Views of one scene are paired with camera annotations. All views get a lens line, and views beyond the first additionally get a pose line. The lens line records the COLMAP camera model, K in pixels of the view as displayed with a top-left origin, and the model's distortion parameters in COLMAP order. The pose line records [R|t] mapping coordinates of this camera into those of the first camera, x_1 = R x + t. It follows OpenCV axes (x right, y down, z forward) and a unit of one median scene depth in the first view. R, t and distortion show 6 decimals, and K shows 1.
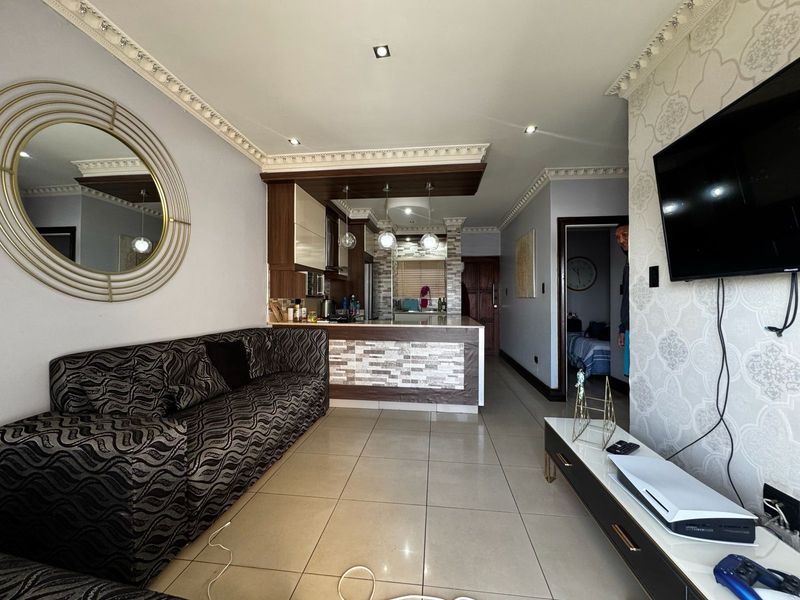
lens RADIAL K [[321.6, 0, 400.5], [0, 321.6, 299.6], [0, 0, 1]] dist [0.000260, 0.000413]
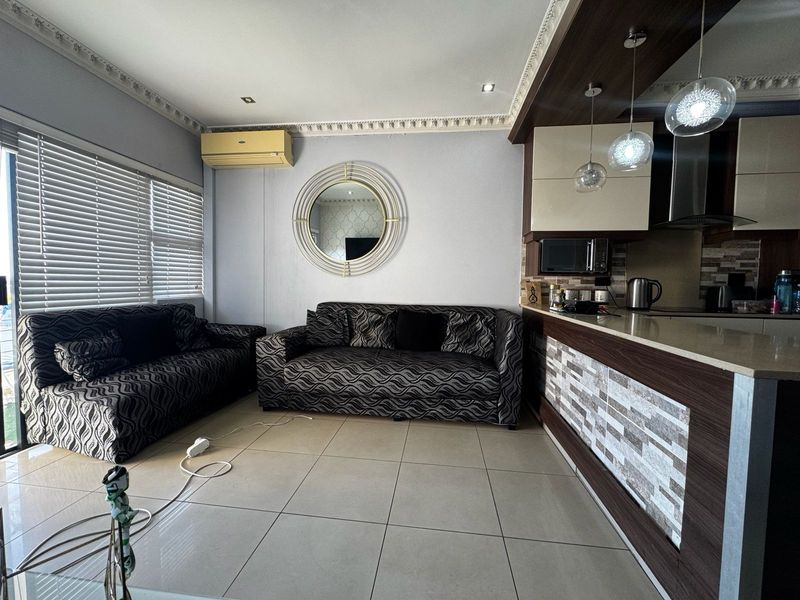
lens RADIAL K [[321.6, 0, 403.5], [0, 321.6, 297.3], [0, 0, 1]] dist [0.000260, 0.000413]
pose [[0.000056, 0.044562, -0.999007, 0.489730], [-0.019559, 0.998816, 0.044552, 0.020448], [0.999809, 0.019537, 0.000927, 0.717500]]
